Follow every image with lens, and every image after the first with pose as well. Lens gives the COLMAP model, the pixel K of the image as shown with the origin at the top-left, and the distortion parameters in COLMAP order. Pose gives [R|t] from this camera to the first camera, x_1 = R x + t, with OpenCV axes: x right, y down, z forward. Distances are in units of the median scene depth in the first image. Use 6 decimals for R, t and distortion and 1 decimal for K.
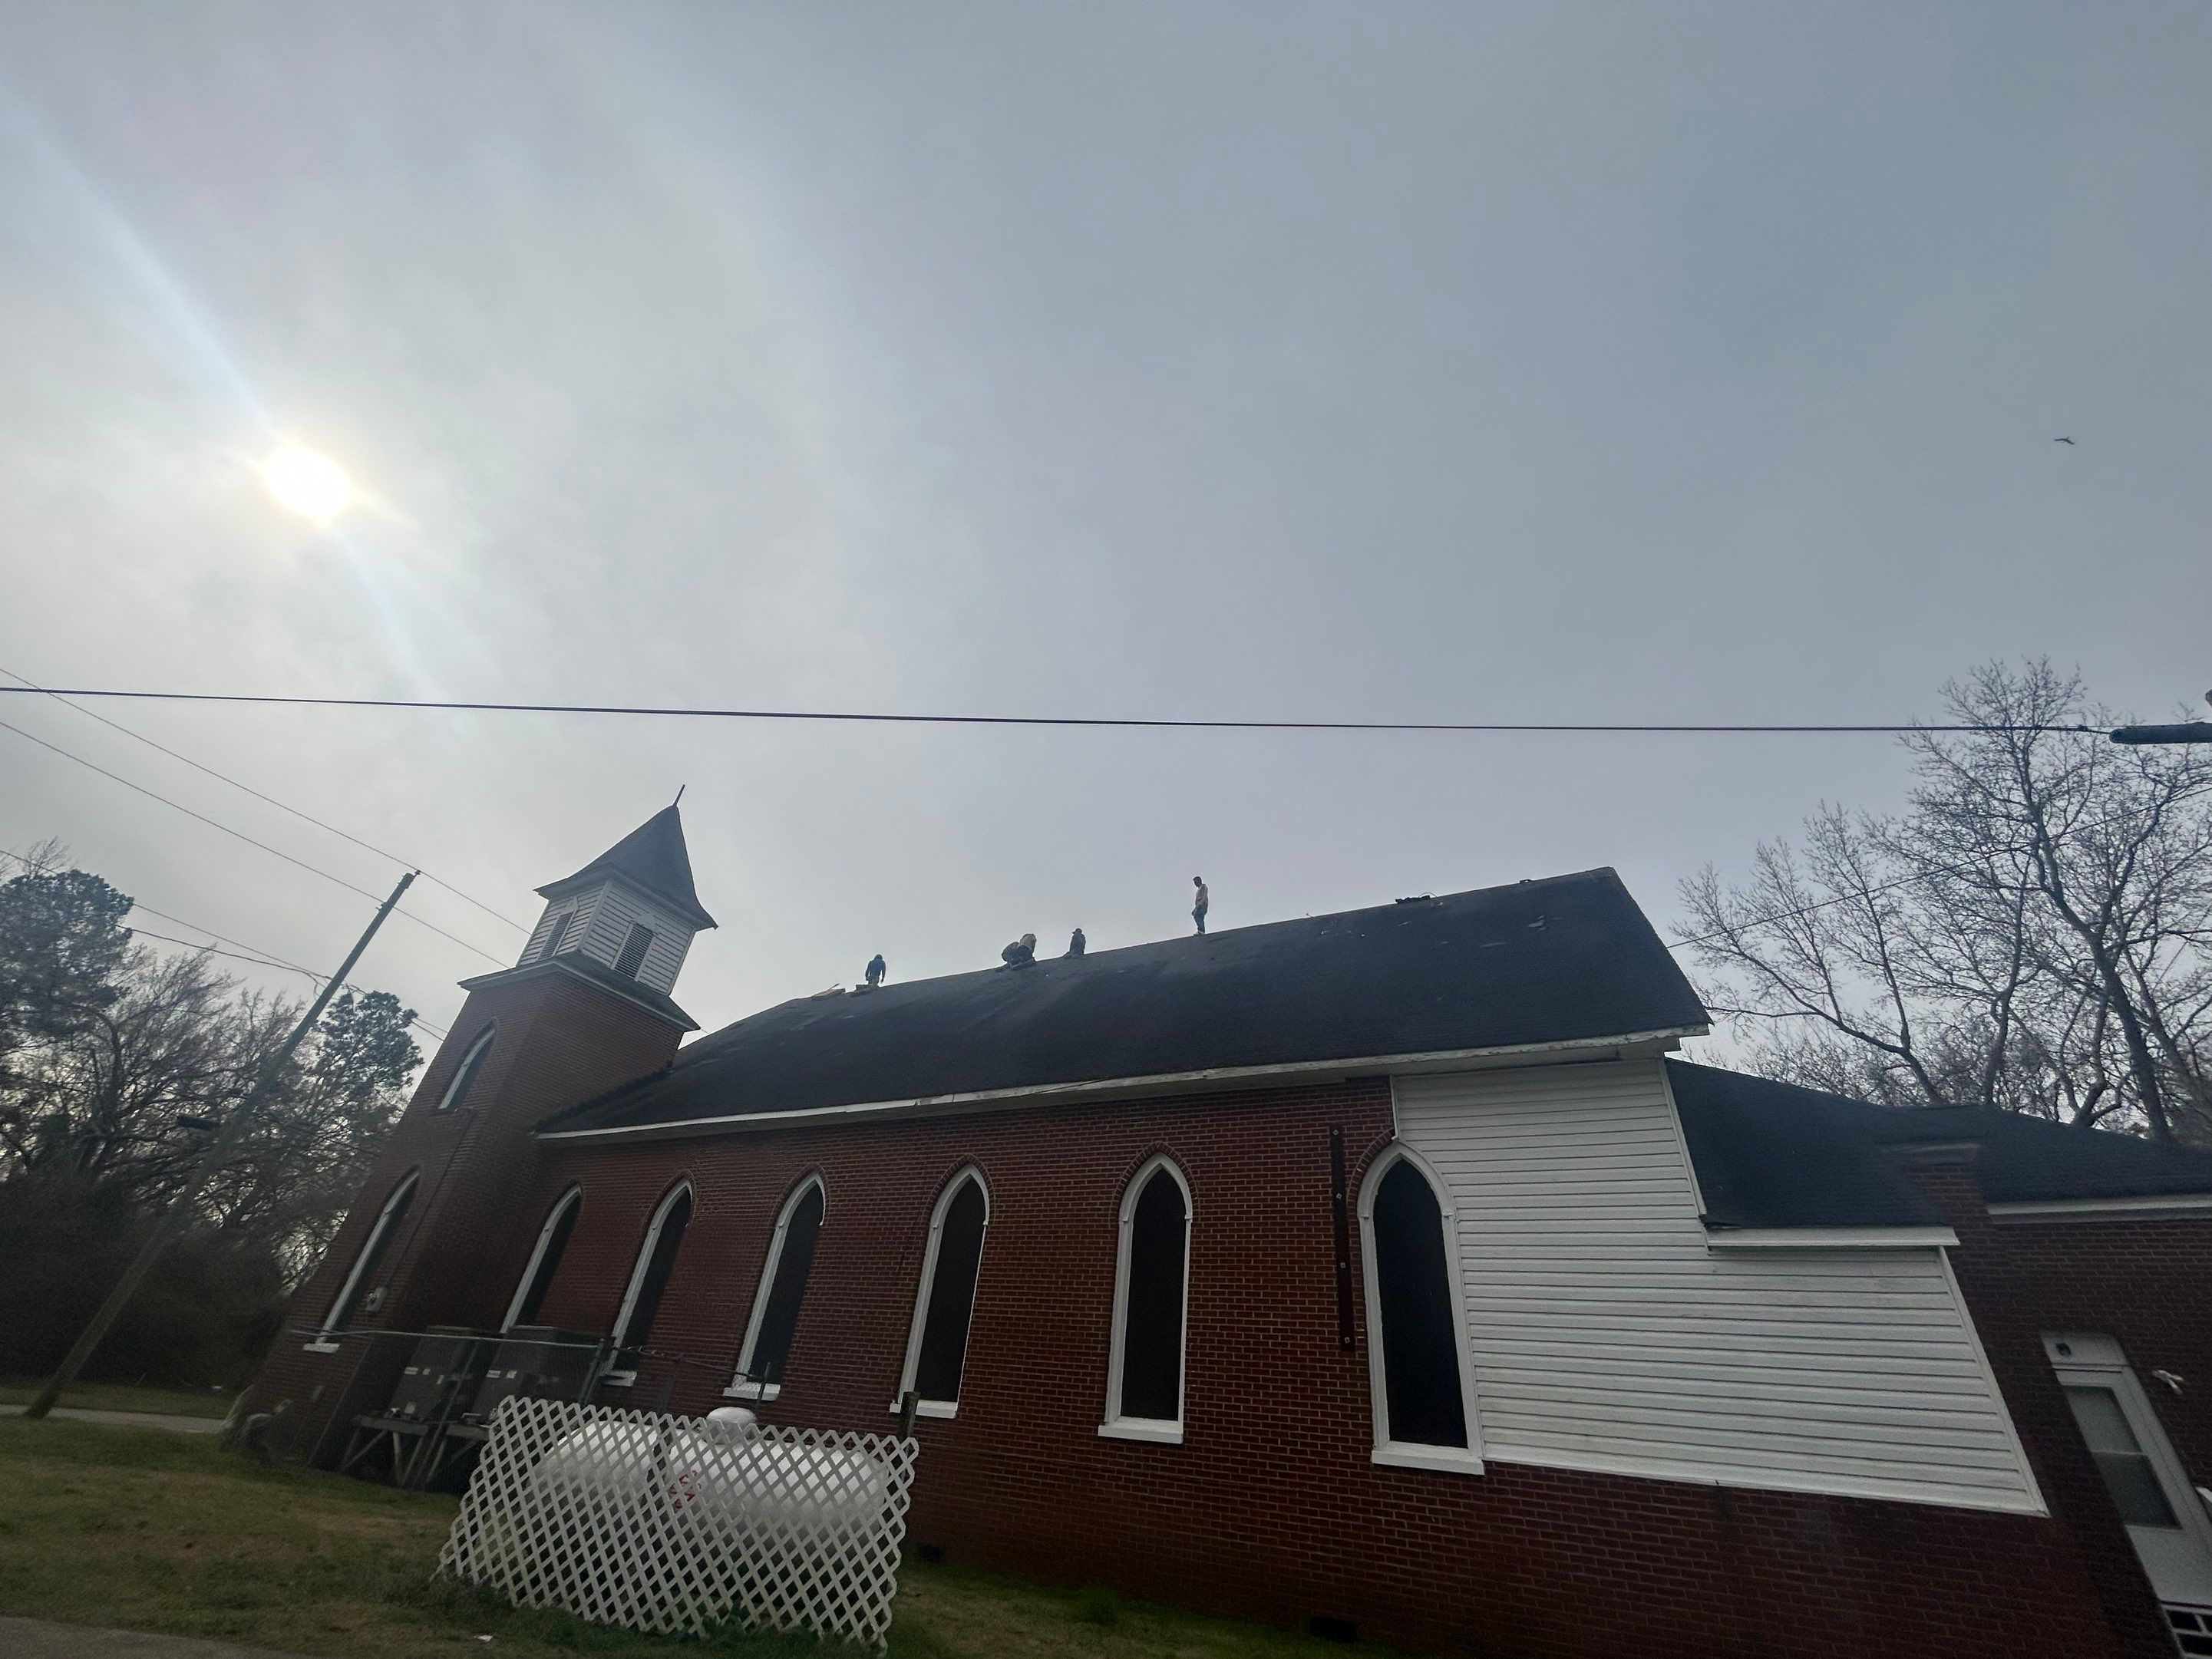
lens RADIAL K [[906.8, 0, 1095.6], [0, 906.8, 810.5], [0, 0, 1]] dist [-0.002305, 0.000650]
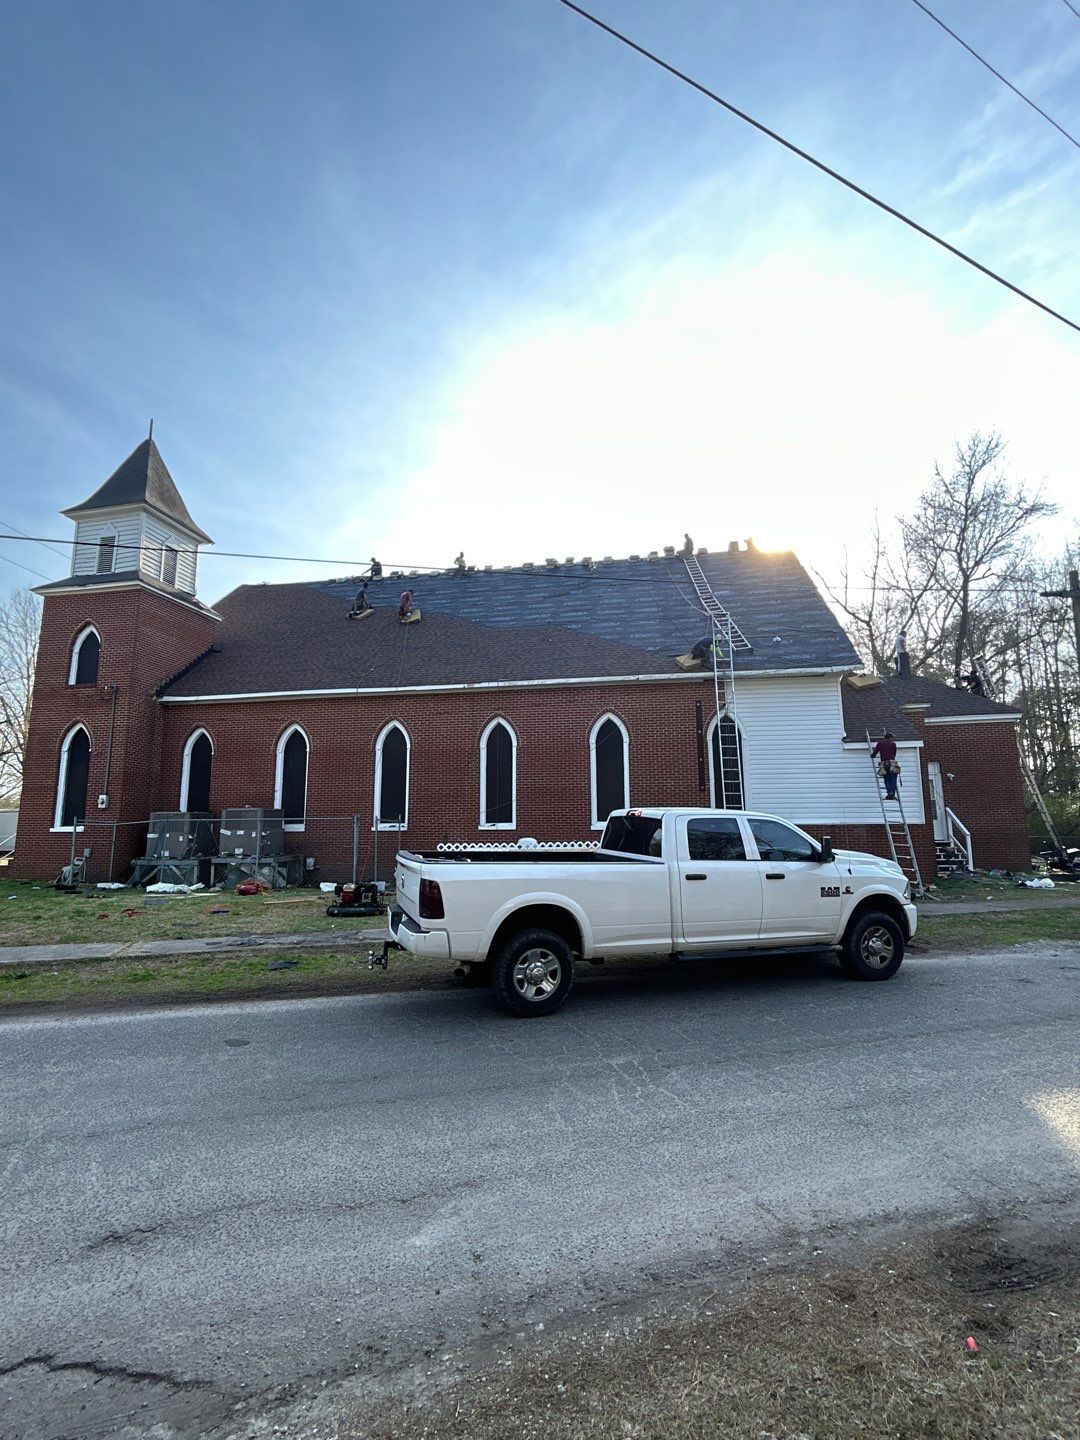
lens RADIAL K [[687.2, 0, 540.8], [0, 687.2, 723.4], [0, 0, 1]] dist [-0.009136, -0.000067]
pose [[0.944932, -0.050109, 0.323407, -0.585614], [-0.105451, 0.888884, 0.445832, -0.278789], [-0.309811, -0.455384, 0.834651, -0.261301]]
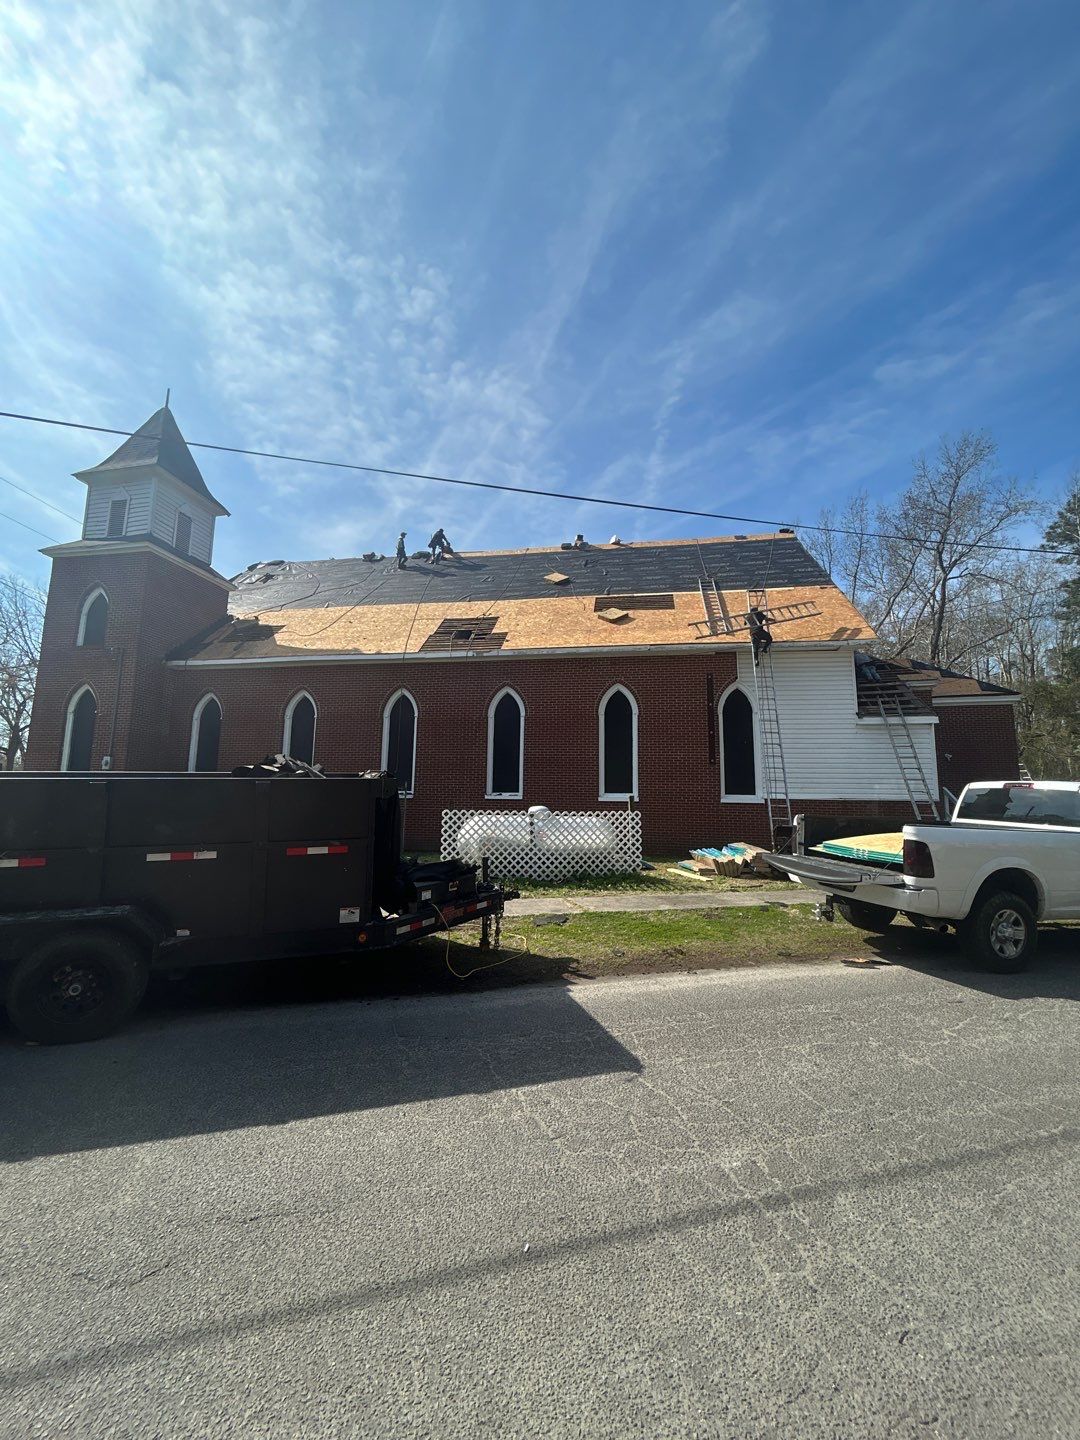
lens RADIAL K [[595.1, 0, 542.1], [0, 595.1, 722.3], [0, 0, 1]] dist [-0.002184, 0.000907]
pose [[0.943196, -0.032484, 0.330645, -0.543066], [-0.129038, 0.881262, 0.454671, -0.131992], [-0.306155, -0.471510, 0.827011, -0.093013]]
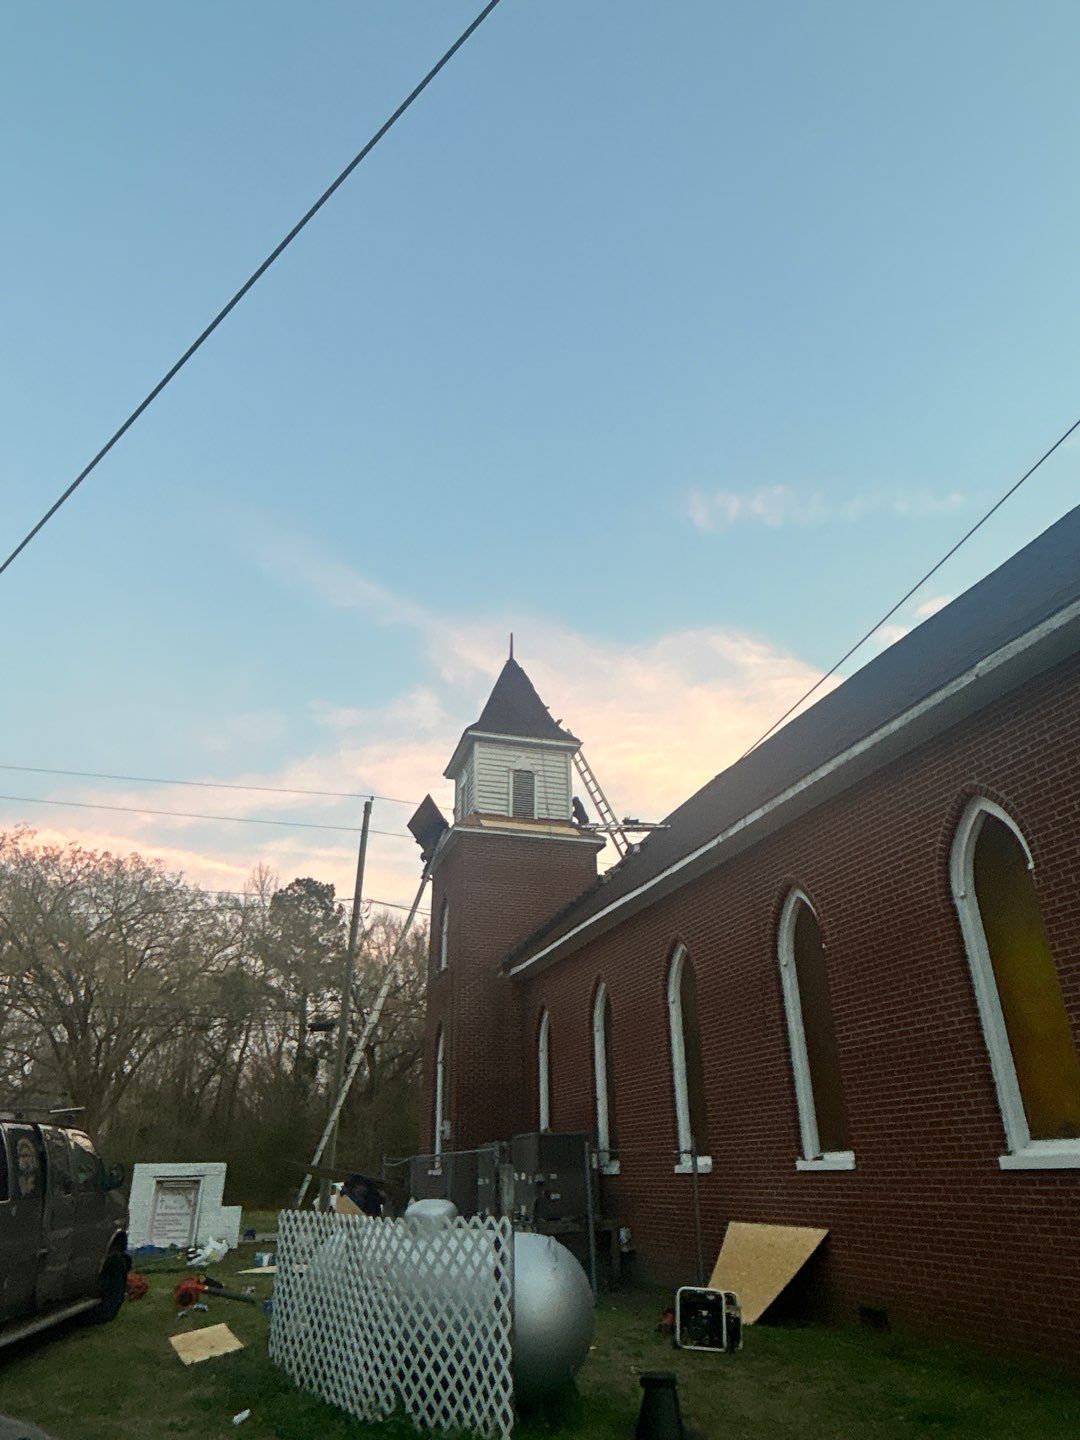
lens RADIAL K [[920.0, 0, 536.1], [0, 920.0, 696.4], [0, 0, 1]] dist [0.000126, -0.010815]
pose [[0.731322, -0.401794, -0.551117, 0.252580], [0.459492, 0.887401, -0.037227, 0.178531], [0.504019, -0.226009, 0.833597, 0.242451]]
